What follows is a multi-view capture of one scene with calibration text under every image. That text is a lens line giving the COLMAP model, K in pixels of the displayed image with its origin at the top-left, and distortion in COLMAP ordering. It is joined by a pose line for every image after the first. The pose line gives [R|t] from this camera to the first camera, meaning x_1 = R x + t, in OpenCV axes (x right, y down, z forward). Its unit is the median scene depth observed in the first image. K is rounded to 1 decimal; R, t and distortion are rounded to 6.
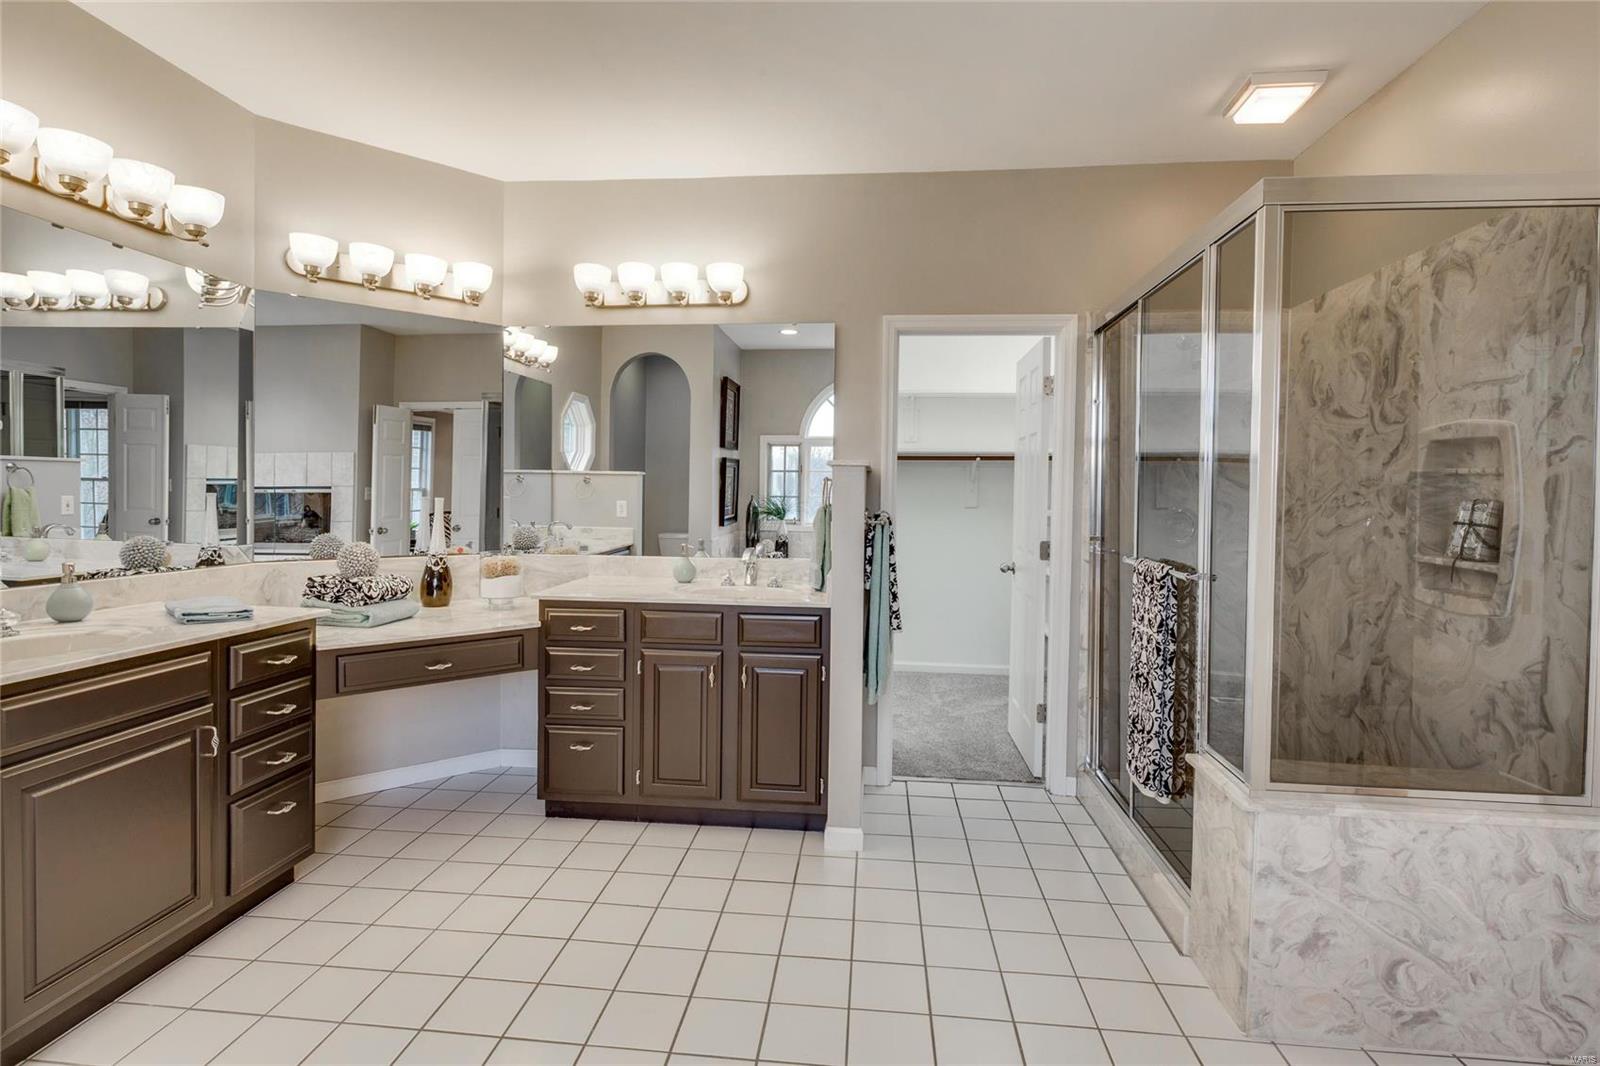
lens RADIAL K [[777.4, 0, 799.2], [0, 777.4, 523.1], [0, 0, 1]] dist [-0.001297, -0.001556]
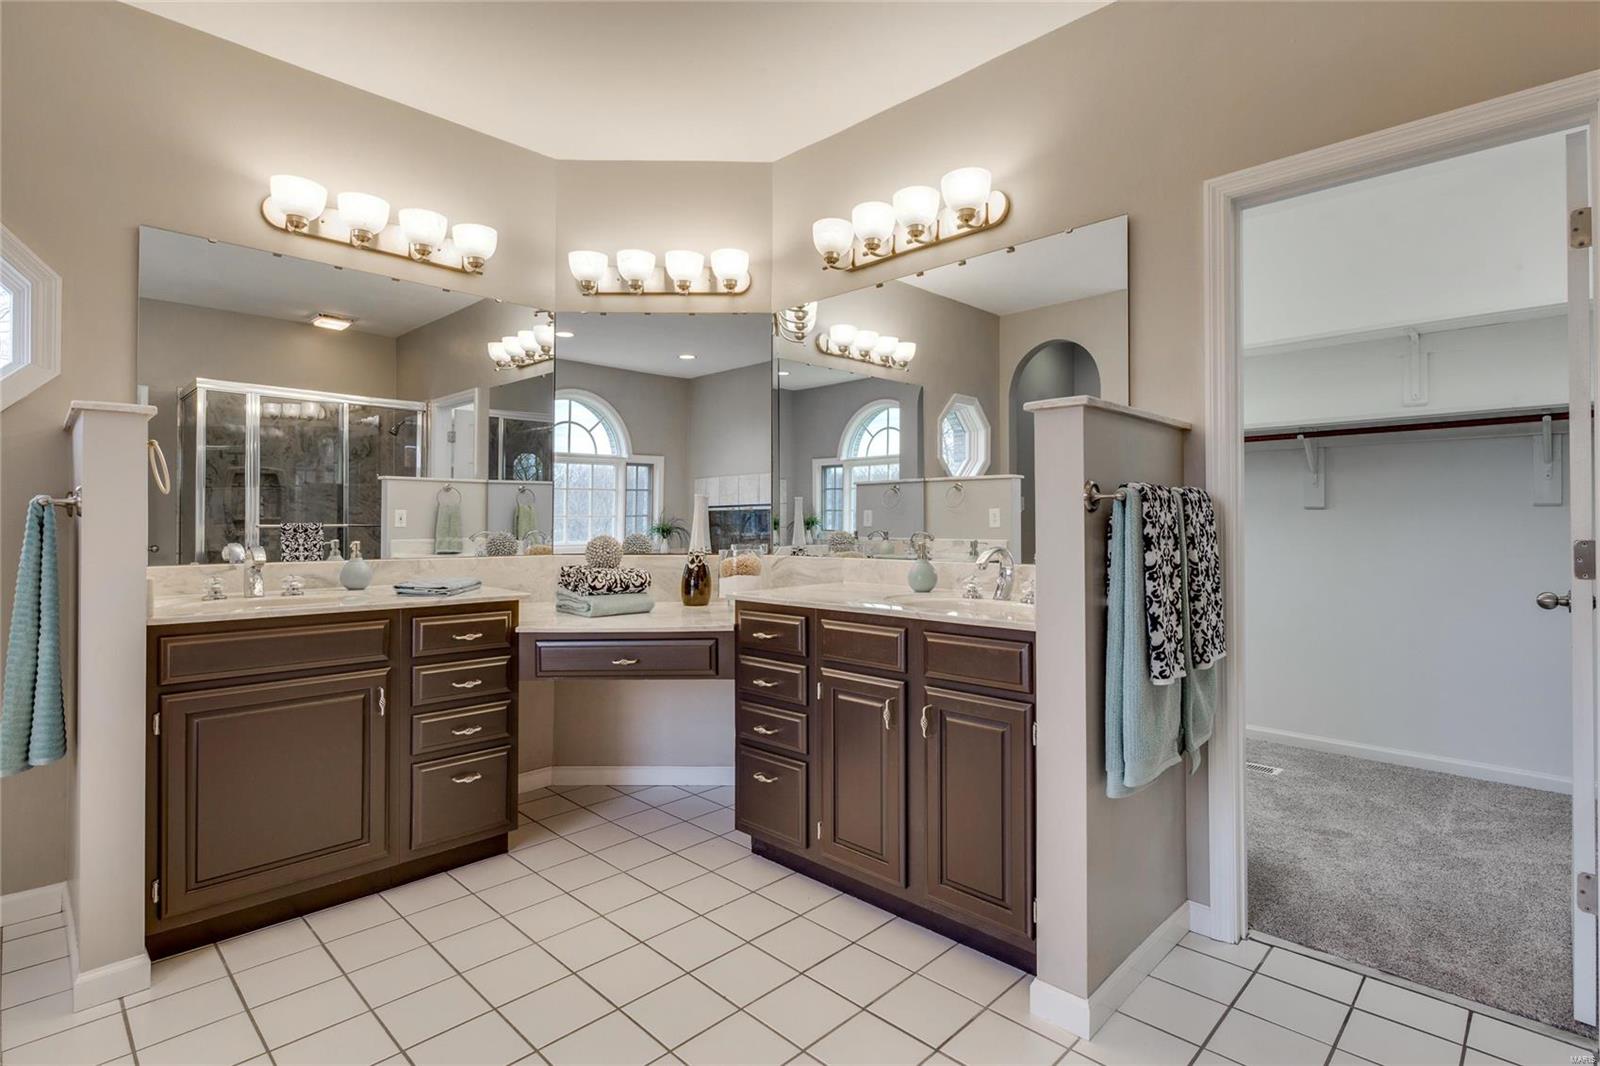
lens RADIAL K [[777.4, 0, 799.2], [0, 777.4, 523.1], [0, 0, 1]] dist [-0.001297, -0.001556]
pose [[0.776382, -0.014900, -0.630087, 0.279871], [-0.012945, 0.999133, -0.039578, 0.045271], [0.630130, 0.038884, 0.775516, 0.357677]]
